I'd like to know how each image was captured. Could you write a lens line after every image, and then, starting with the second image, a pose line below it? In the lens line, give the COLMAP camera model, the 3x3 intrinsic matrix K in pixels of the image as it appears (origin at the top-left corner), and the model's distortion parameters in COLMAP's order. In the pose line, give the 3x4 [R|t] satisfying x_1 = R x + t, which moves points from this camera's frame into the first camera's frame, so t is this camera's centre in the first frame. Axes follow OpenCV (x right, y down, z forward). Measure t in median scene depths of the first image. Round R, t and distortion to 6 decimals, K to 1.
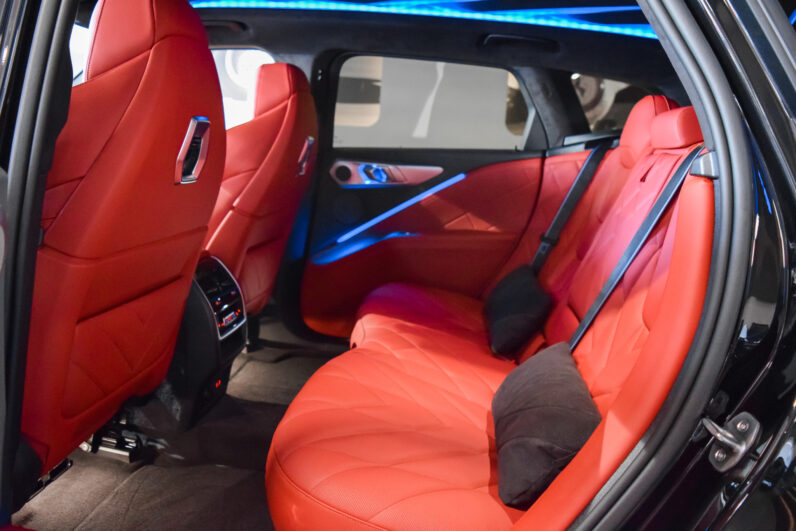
lens RADIAL K [[620.1, 0, 398.0], [0, 620.1, 265.5], [0, 0, 1]] dist [-0.087295, 0.003245]
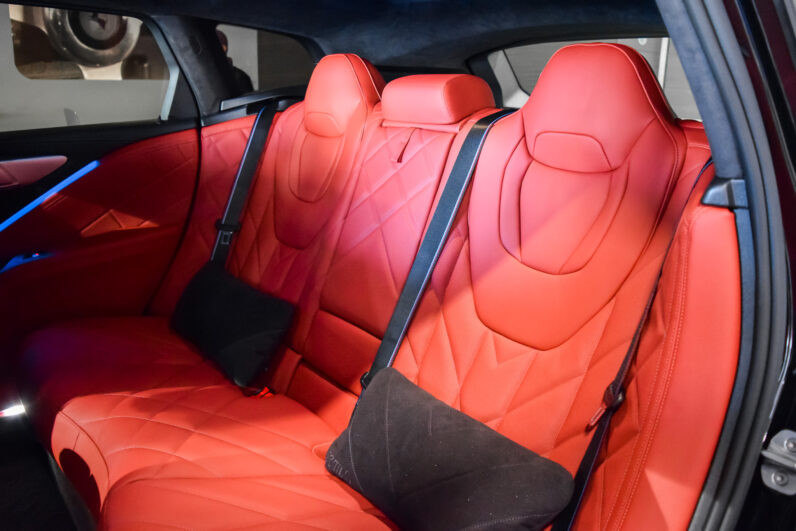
lens RADIAL K [[631.7, 0, 396.1], [0, 631.7, 252.6], [0, 0, 1]] dist [-0.090414, 0.007358]
pose [[0.702798, -0.224106, 0.675168, -0.175380], [0.158074, 0.974552, 0.158936, -0.105410], [-0.693605, -0.004973, 0.720338, 0.225976]]
